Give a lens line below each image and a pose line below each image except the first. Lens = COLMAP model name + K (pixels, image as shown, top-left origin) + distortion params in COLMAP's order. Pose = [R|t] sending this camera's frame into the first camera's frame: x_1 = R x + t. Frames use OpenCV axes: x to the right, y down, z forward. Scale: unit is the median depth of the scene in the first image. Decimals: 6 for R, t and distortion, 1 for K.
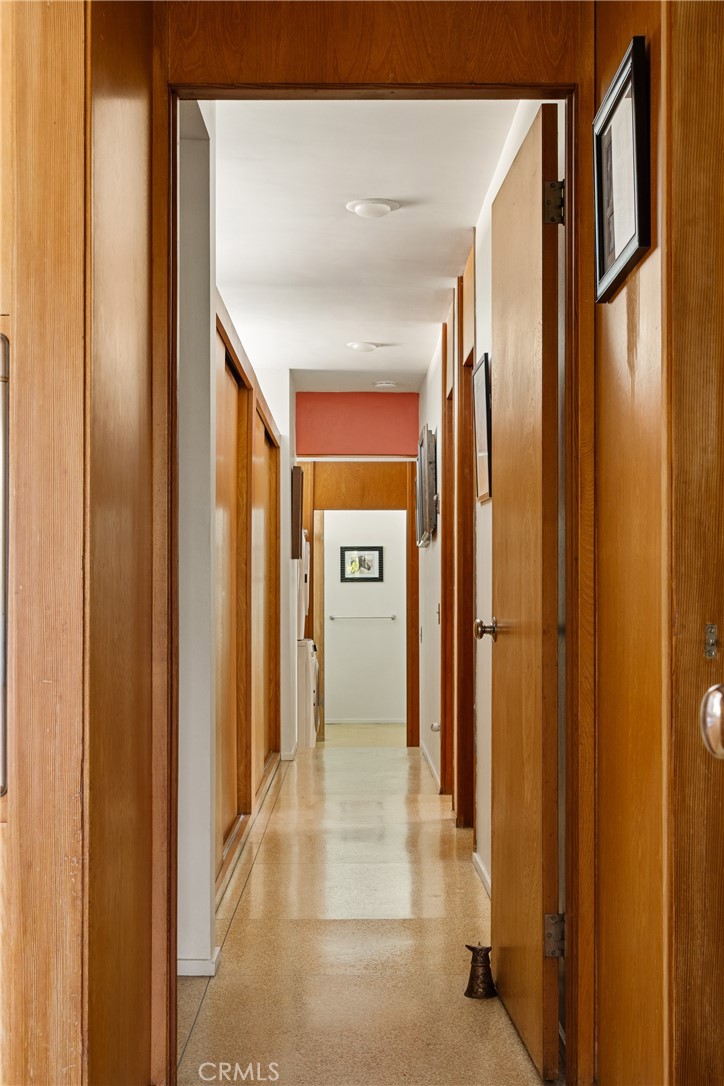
lens RADIAL K [[1521.6, 0, 361.4], [0, 1521.6, 545.3], [0, 0, 1]] dist [-0.036531, 0.000000]
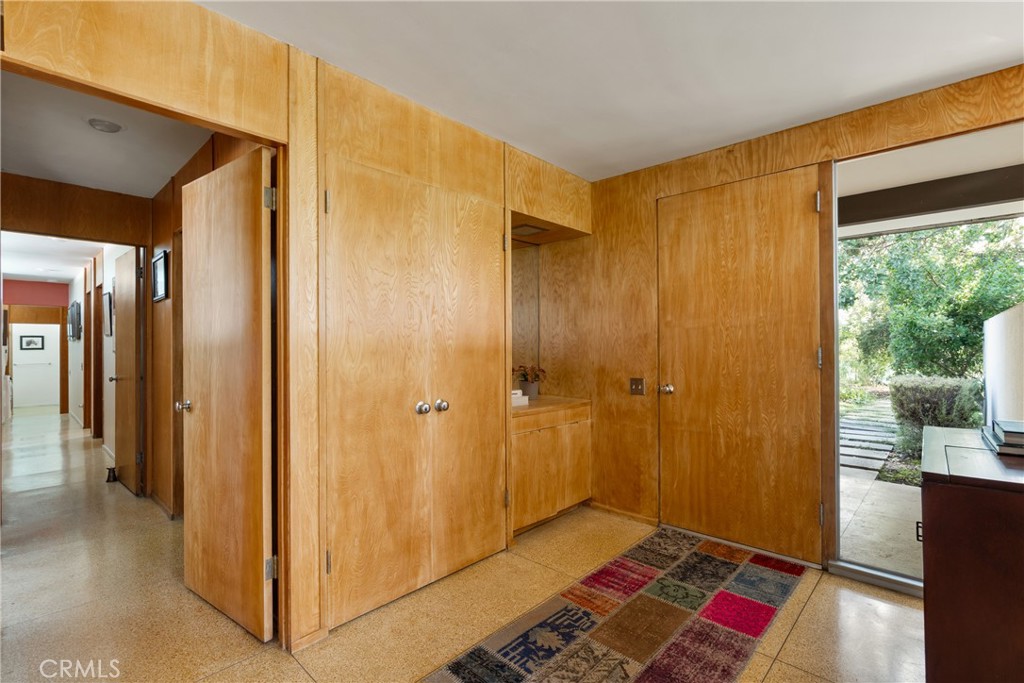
lens RADIAL K [[470.3, 0, 508.3], [0, 470.3, 344.7], [0, 0, 1]] dist [0.000126, 0.000481]
pose [[0.690754, -0.004979, 0.723073, -0.051433], [-0.017505, 0.999568, 0.023606, -0.045642], [-0.722878, -0.028964, 0.690368, -0.292421]]
